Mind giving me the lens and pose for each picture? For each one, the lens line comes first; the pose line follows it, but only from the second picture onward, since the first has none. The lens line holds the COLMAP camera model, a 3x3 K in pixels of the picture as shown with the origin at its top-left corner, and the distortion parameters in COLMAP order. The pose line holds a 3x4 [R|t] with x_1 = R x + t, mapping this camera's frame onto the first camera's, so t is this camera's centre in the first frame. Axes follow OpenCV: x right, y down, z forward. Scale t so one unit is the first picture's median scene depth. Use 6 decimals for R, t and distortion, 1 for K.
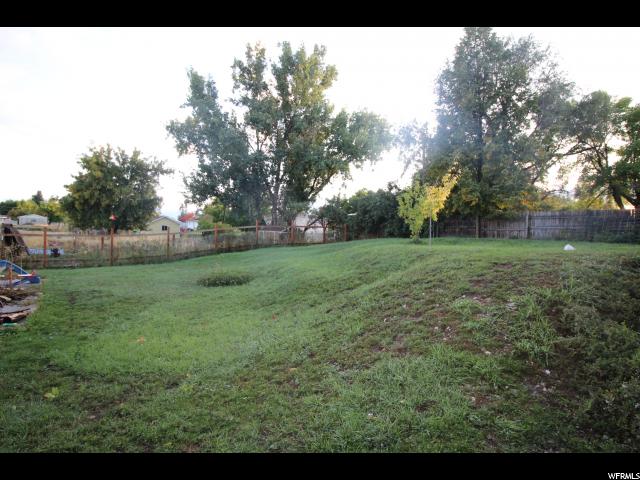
lens RADIAL K [[344.0, 0, 318.8], [0, 344.0, 240.7], [0, 0, 1]] dist [-0.006565, -0.002823]
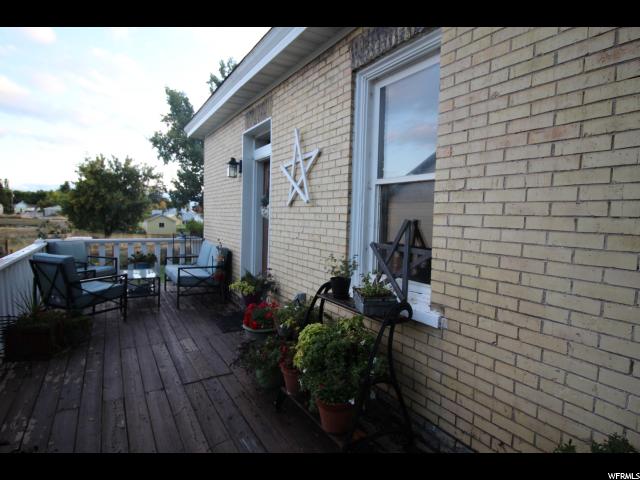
lens RADIAL K [[344.0, 0, 319.3], [0, 344.0, 239.0], [0, 0, 1]] dist [-0.006565, -0.002823]
pose [[0.998014, 0.006355, -0.062673, 0.167495], [-0.004038, 0.999306, 0.037032, -0.048729], [0.062865, -0.036706, 0.997347, -0.082771]]
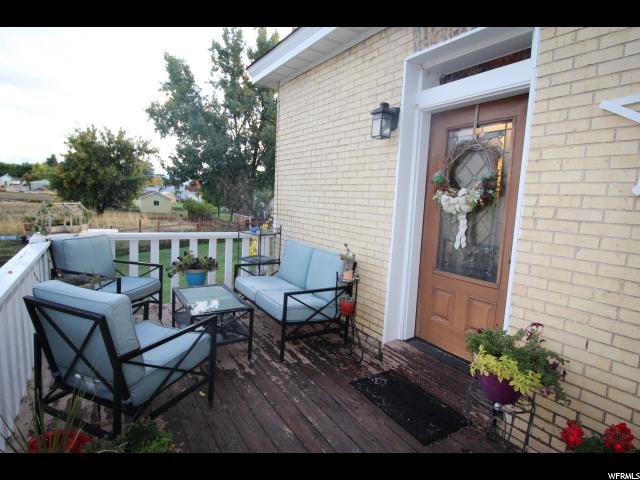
lens RADIAL K [[344.0, 0, 319.0], [0, 344.0, 239.2], [0, 0, 1]] dist [-0.006565, -0.002823]
pose [[0.998665, 0.035181, -0.037833, 0.120717], [-0.031689, 0.995505, 0.089245, -0.051168], [0.040802, -0.087927, 0.995291, -0.035075]]
